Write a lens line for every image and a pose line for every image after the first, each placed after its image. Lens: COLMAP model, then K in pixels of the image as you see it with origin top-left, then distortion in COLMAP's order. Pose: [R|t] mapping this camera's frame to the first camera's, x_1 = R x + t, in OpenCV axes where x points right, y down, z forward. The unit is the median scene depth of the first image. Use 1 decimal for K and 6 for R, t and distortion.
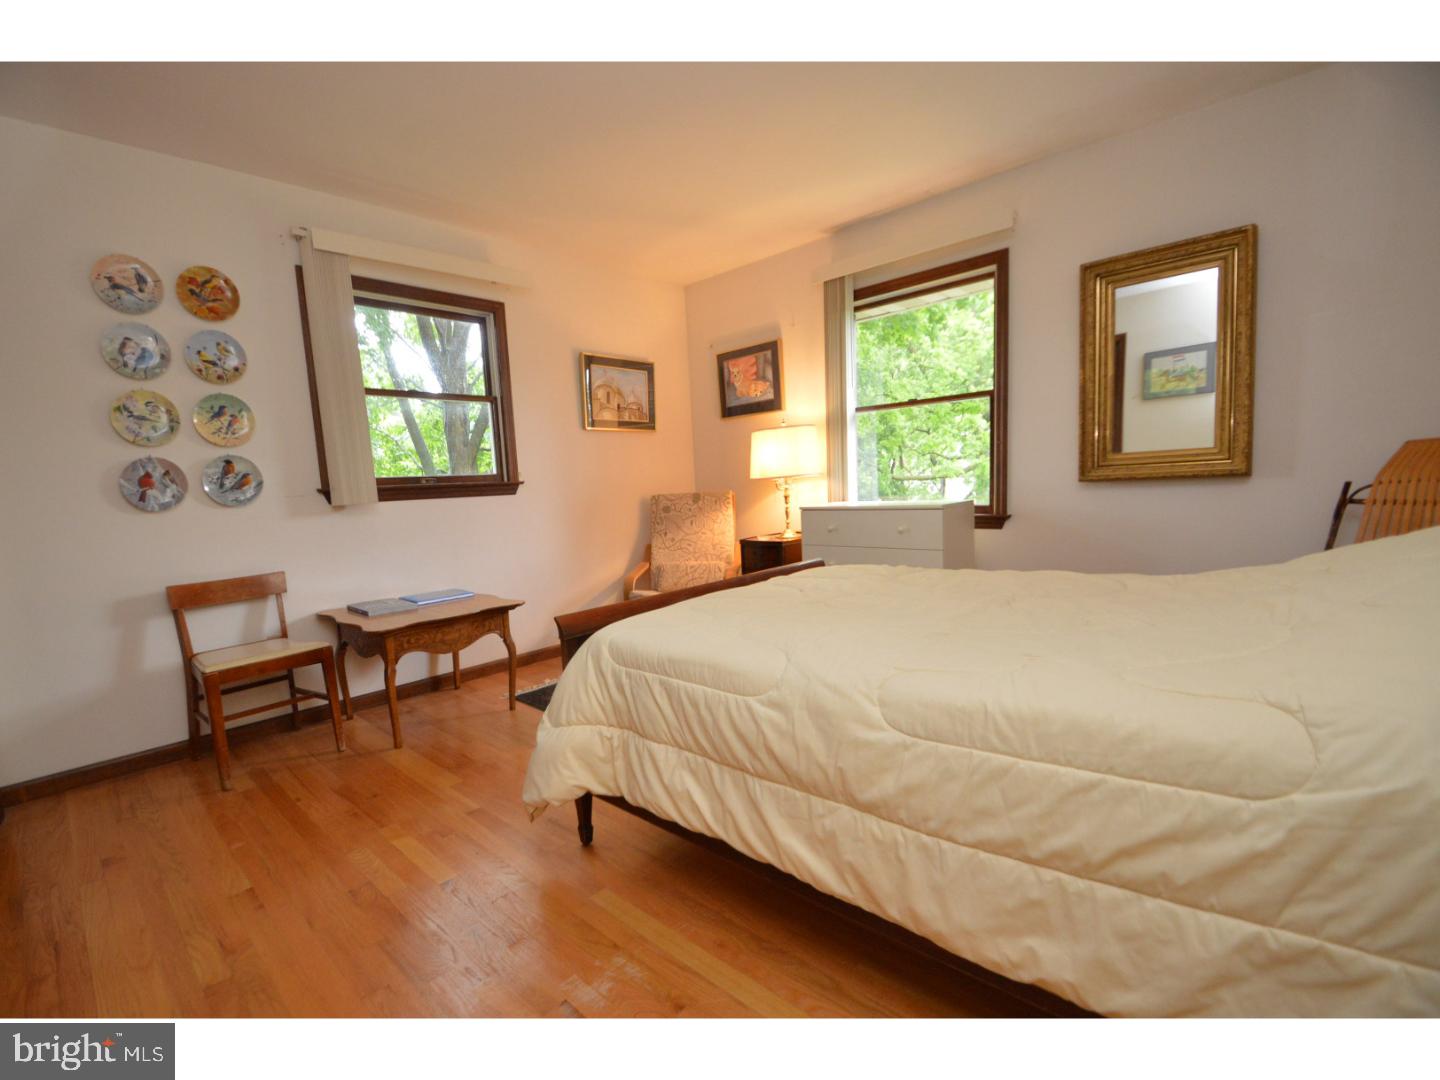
lens RADIAL K [[644.5, 0, 722.9], [0, 644.5, 546.1], [0, 0, 1]] dist [0.009007, -0.008306]
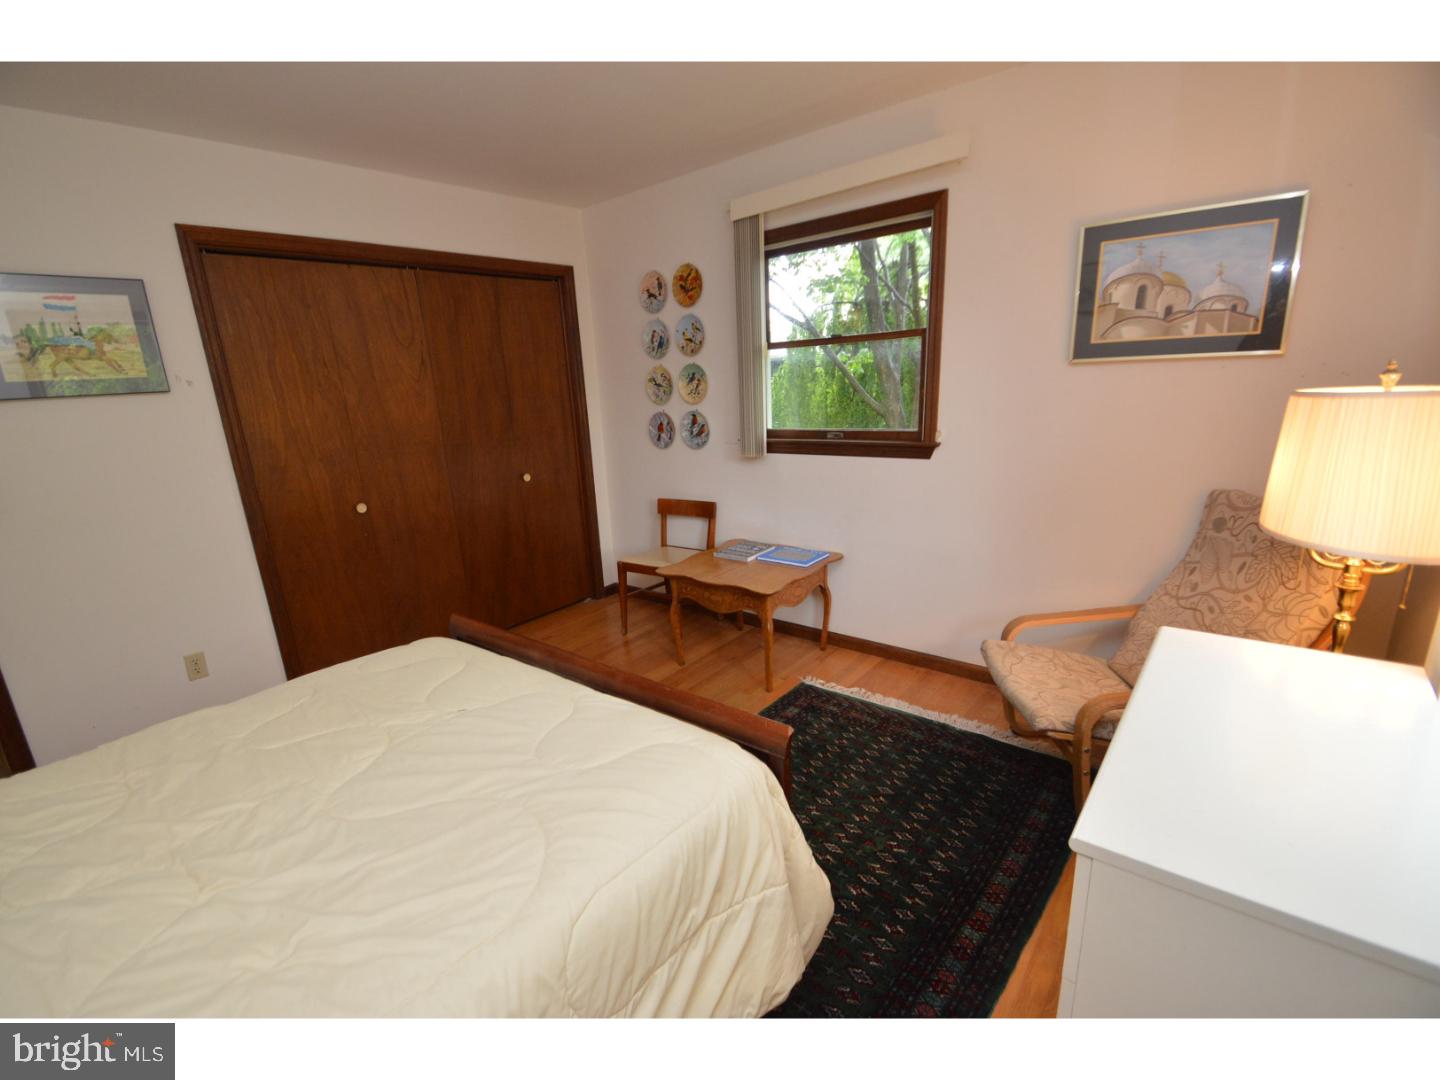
lens RADIAL K [[644.5, 0, 720.9], [0, 644.5, 546.7], [0, 0, 1]] dist [0.009007, -0.008306]
pose [[0.050517, 0.304667, -0.951118, 0.597972], [-0.050712, 0.951888, 0.302220, -0.278894], [0.997435, 0.032966, 0.063536, 0.979250]]
